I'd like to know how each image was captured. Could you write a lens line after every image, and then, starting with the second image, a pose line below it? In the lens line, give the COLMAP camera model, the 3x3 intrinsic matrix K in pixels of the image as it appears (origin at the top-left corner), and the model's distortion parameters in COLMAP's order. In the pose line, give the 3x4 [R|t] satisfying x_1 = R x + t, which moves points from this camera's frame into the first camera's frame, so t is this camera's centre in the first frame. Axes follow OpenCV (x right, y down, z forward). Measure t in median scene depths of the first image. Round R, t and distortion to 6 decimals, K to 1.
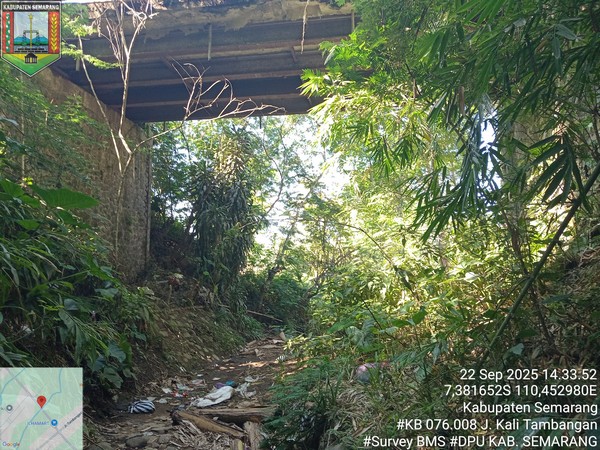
lens RADIAL K [[490.1, 0, 300.0], [0, 490.1, 225.0], [0, 0, 1]] dist [0.002555, -0.001177]
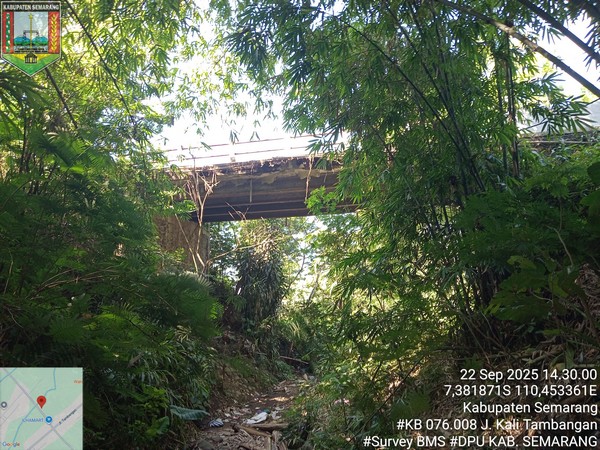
lens RADIAL K [[490.1, 0, 300.0], [0, 490.1, 225.0], [0, 0, 1]] dist [0.002555, -0.001177]
pose [[0.996817, -0.020522, -0.077043, 0.105325], [0.015971, 0.998117, -0.059229, -0.189537], [0.078113, 0.057810, 0.995267, -0.630007]]
